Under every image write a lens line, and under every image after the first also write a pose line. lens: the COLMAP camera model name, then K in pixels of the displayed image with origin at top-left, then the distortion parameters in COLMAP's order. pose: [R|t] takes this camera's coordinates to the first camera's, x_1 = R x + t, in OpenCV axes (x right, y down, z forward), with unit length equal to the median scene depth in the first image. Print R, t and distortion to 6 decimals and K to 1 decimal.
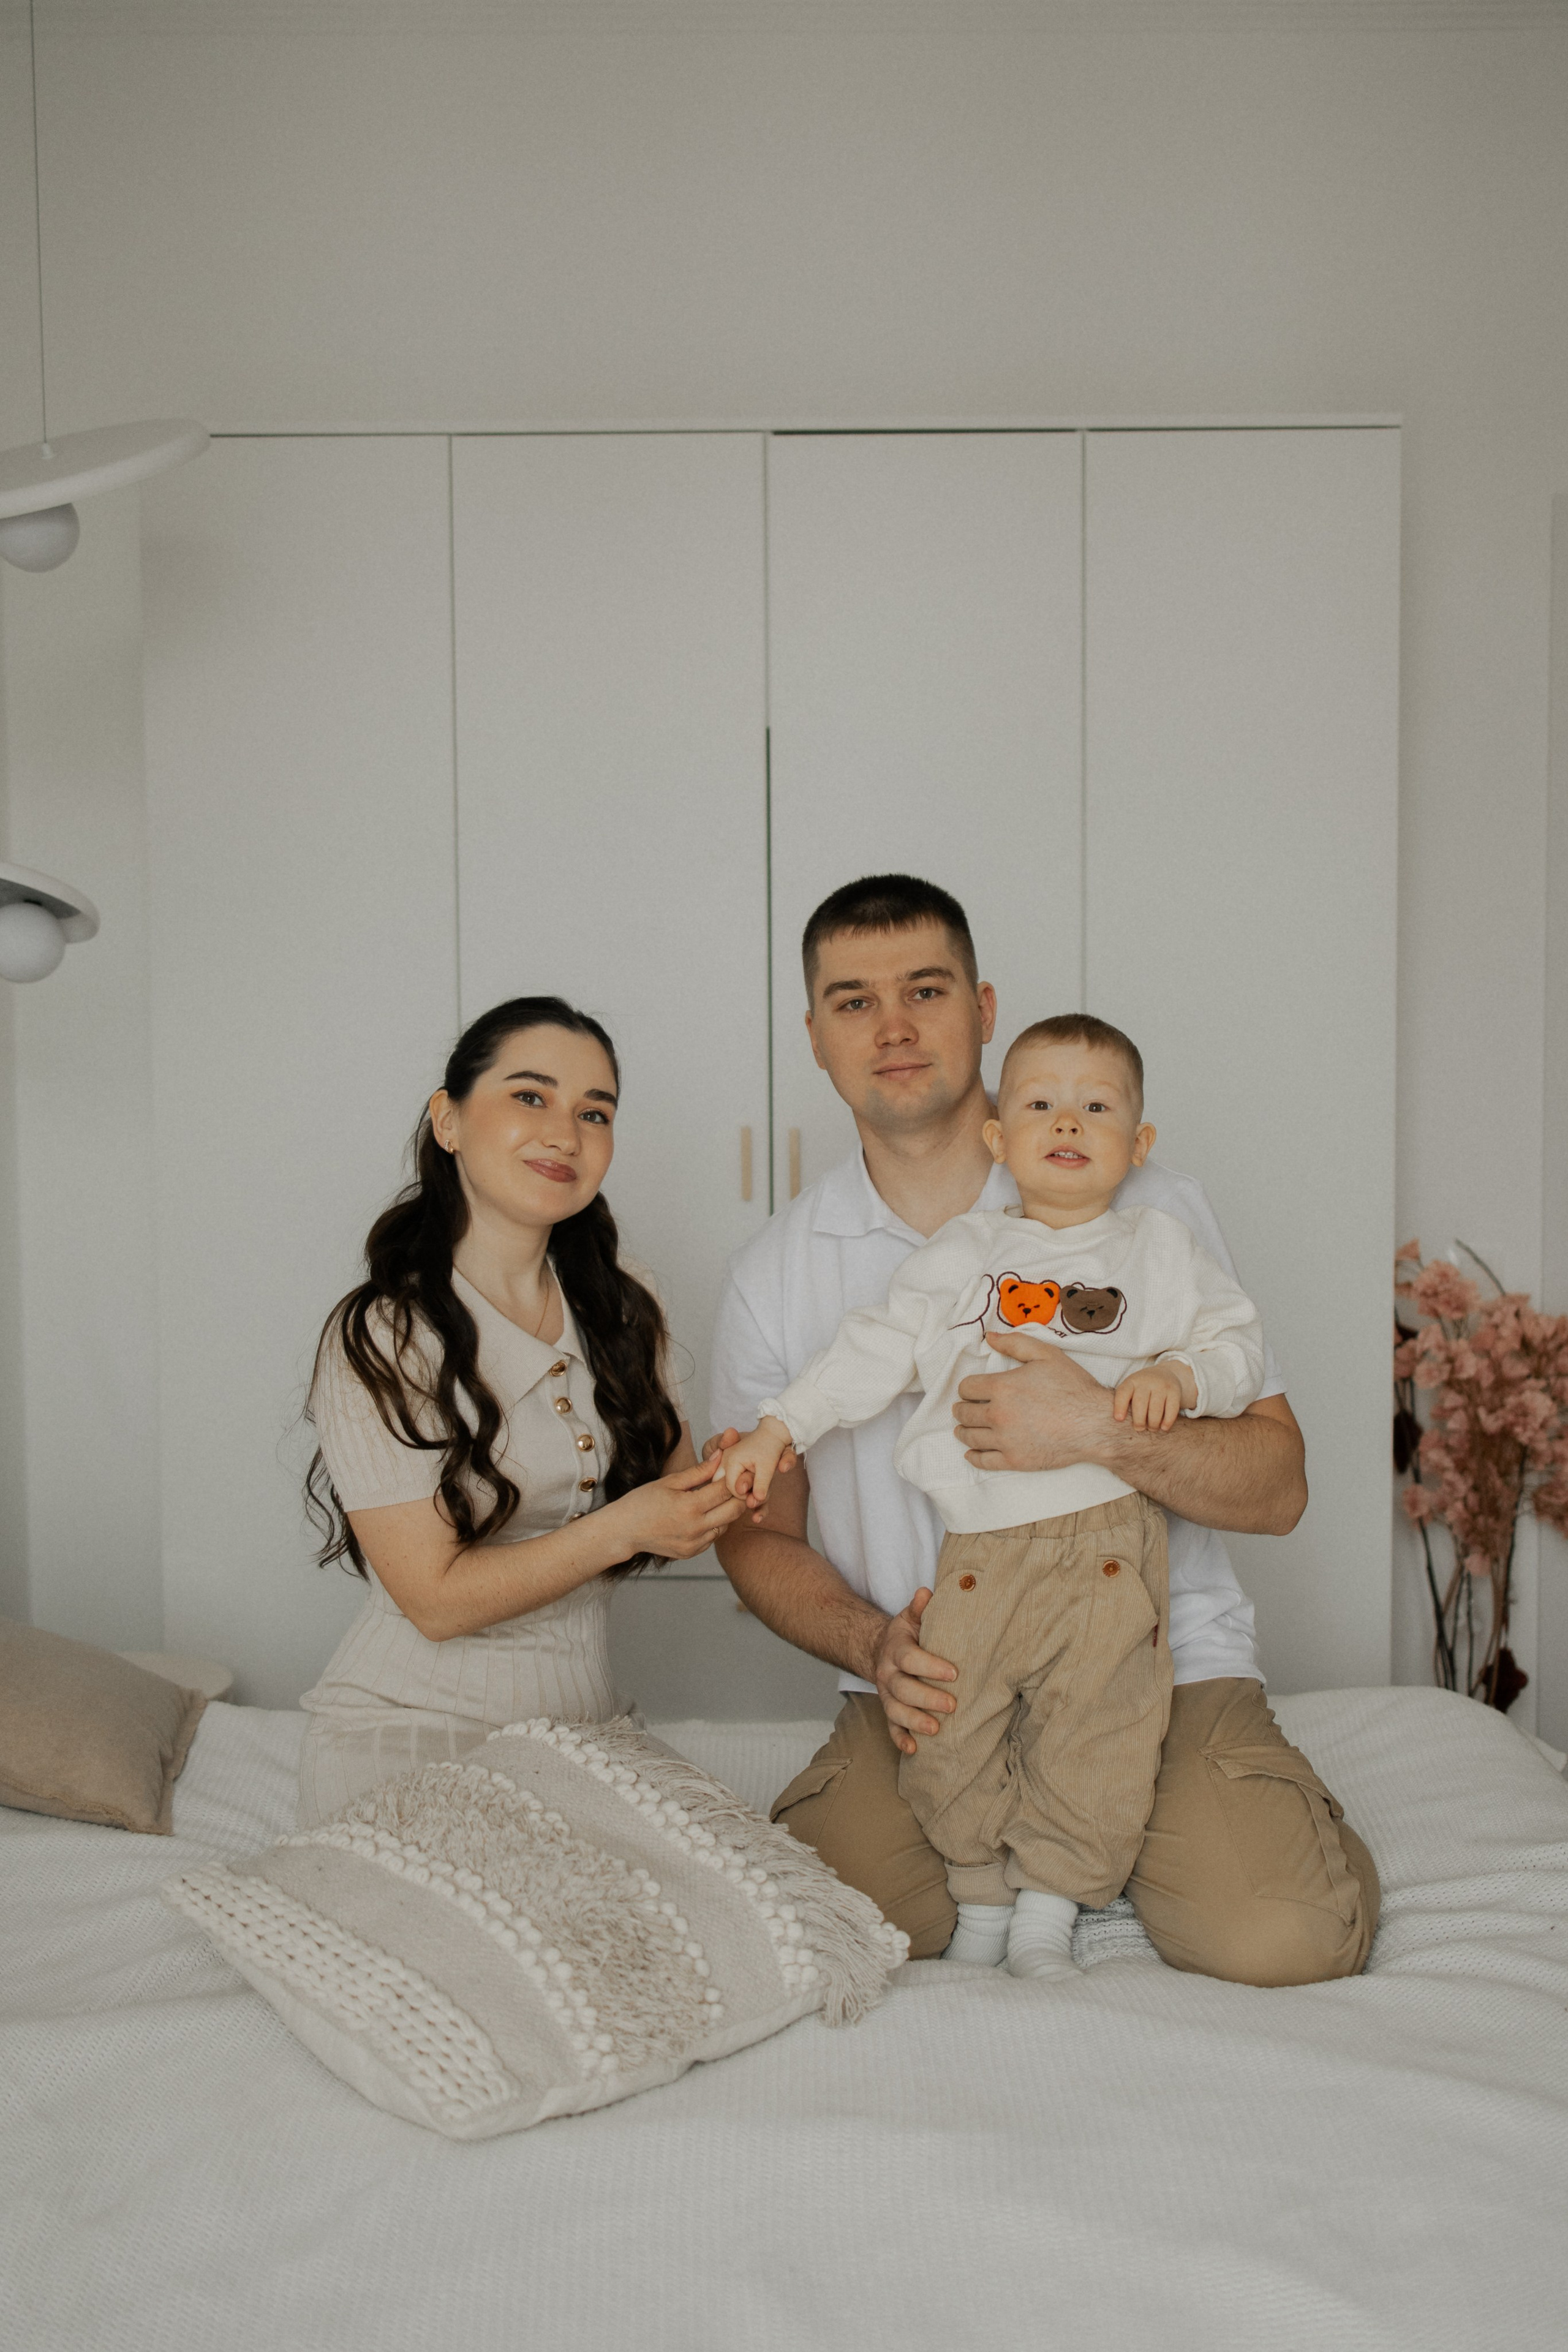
lens RADIAL K [[2669.3, 0, 851.9], [0, 2669.3, 1188.6], [0, 0, 1]] dist [0.056090, 0.000000]
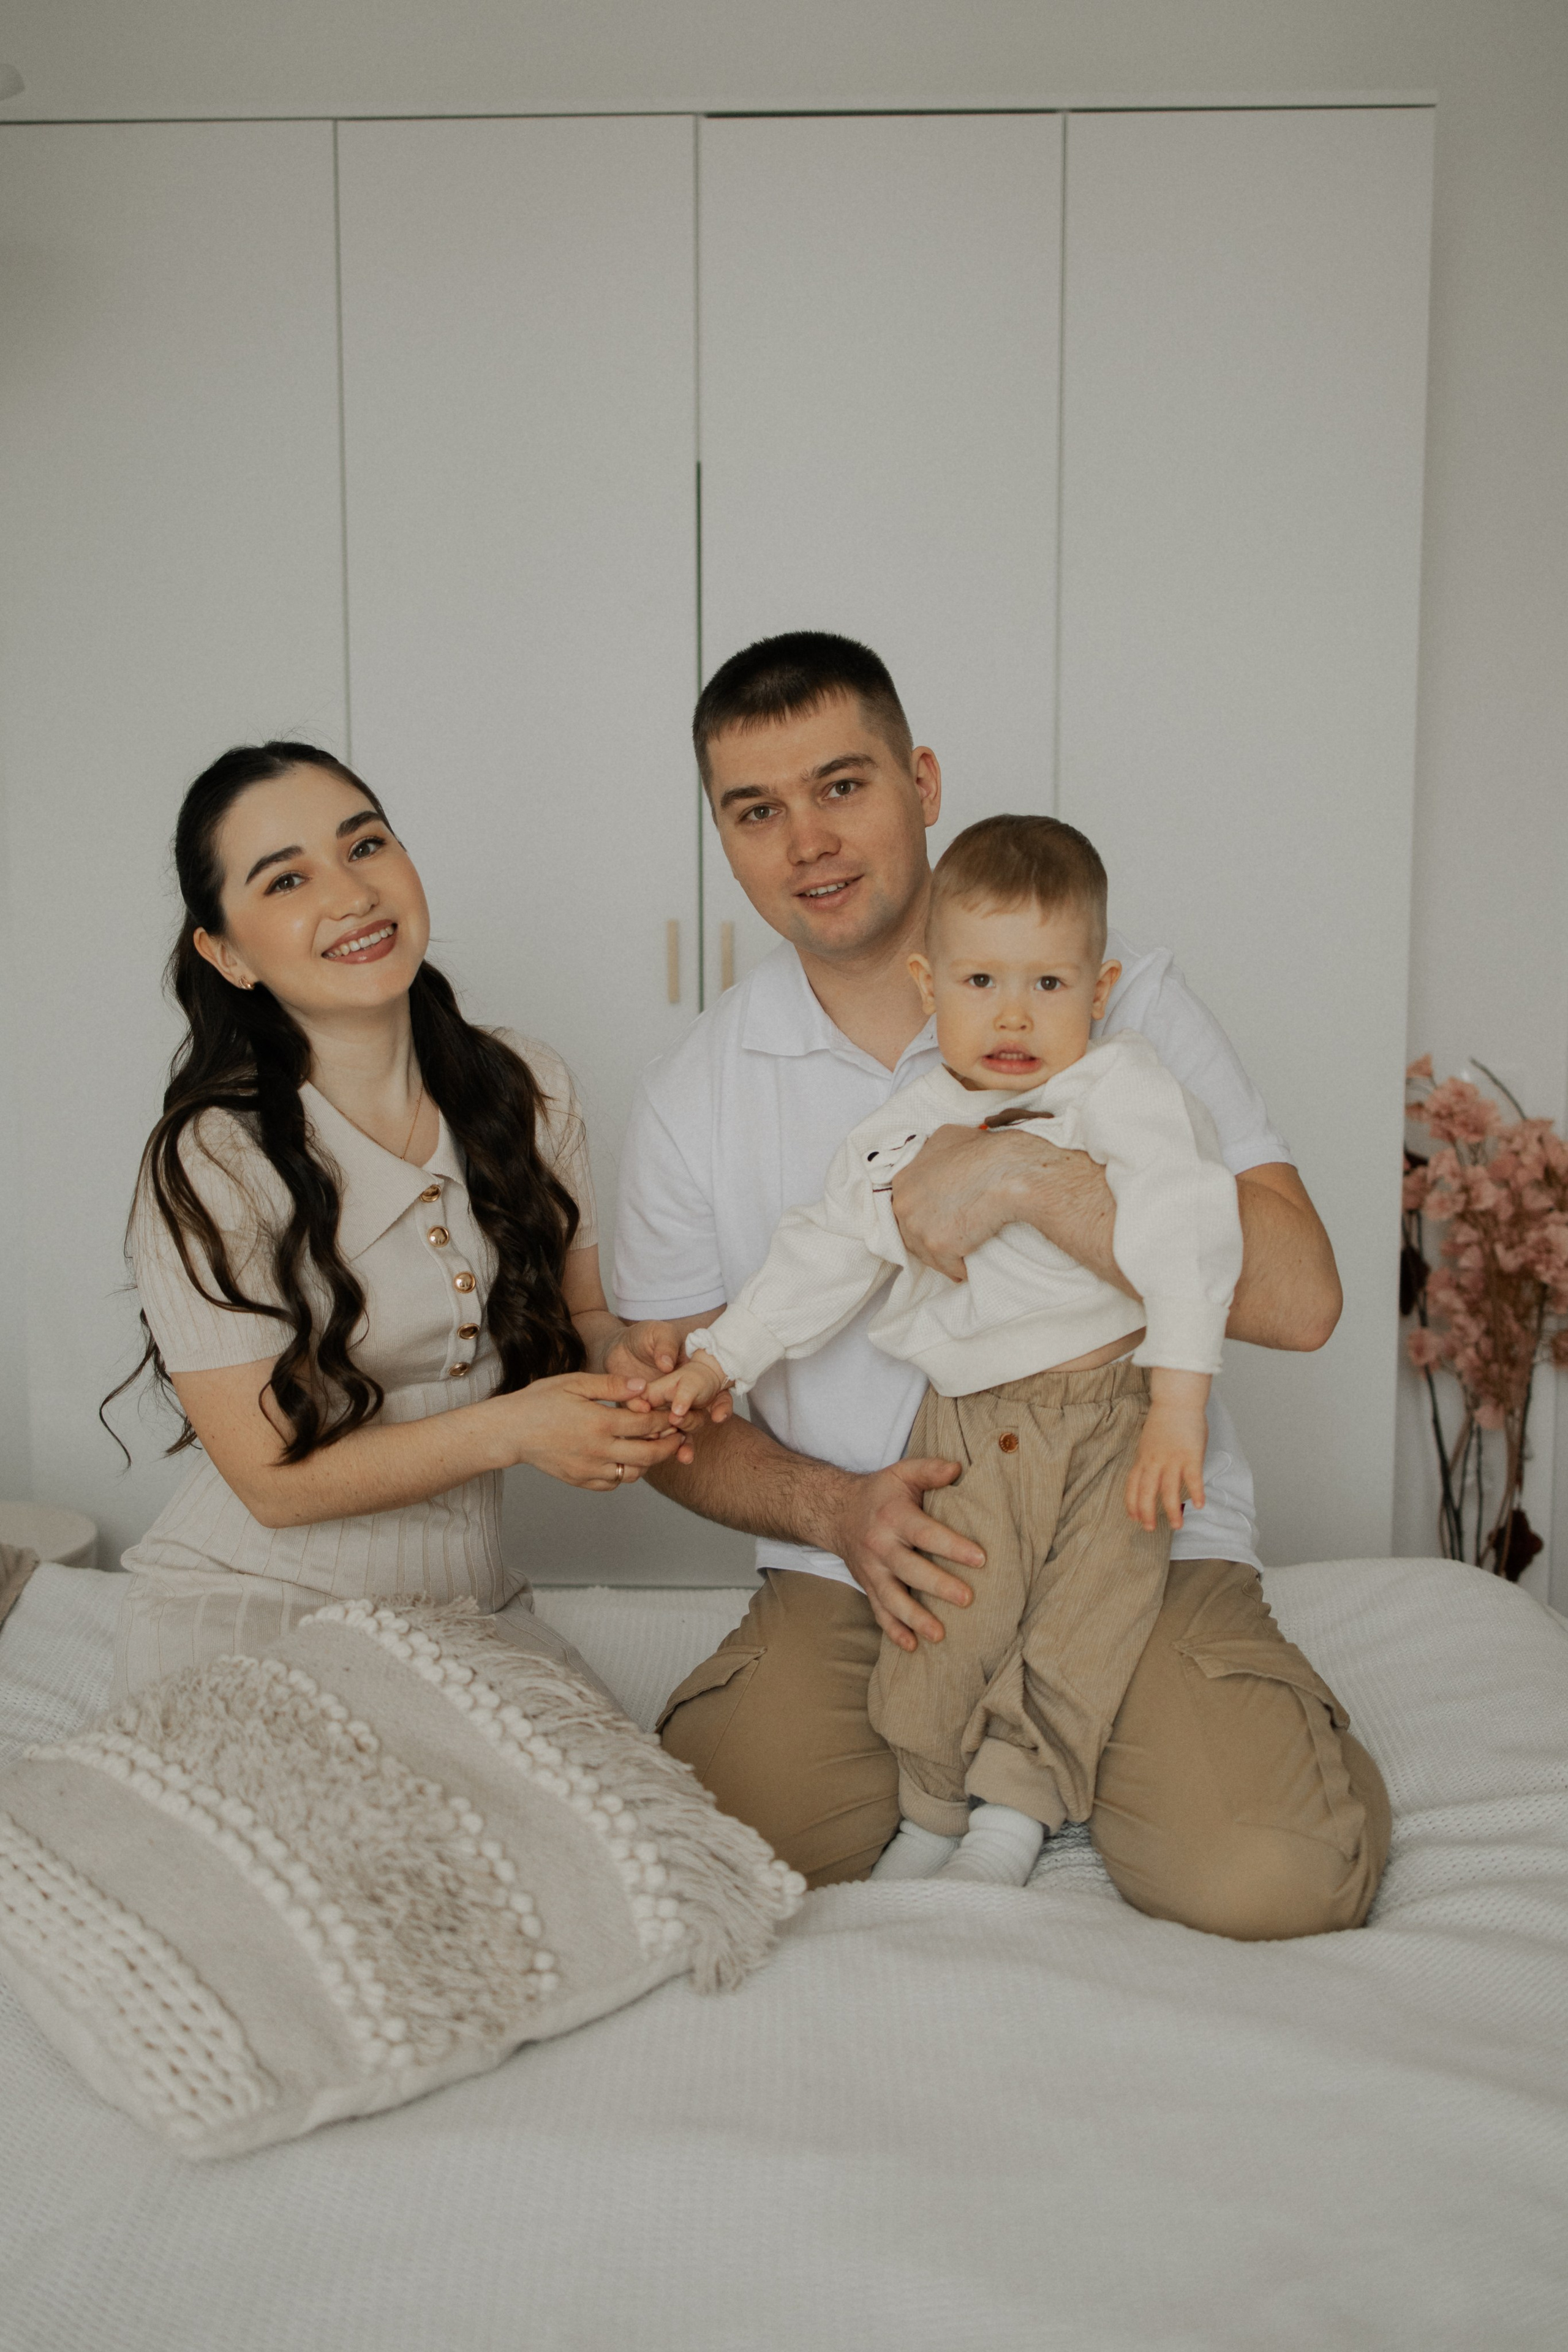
lens RADIAL K [[2602.1, 0, 790.9], [0, 2602.1, 1156.6], [0, 0, 1]] dist [0.099772, 0.000000]
pose [[0.999728, 0.007270, -0.022143, 0.030955], [-0.006266, 0.998964, 0.045078, 0.025650], [0.022447, -0.044927, 0.998738, 0.209703]]
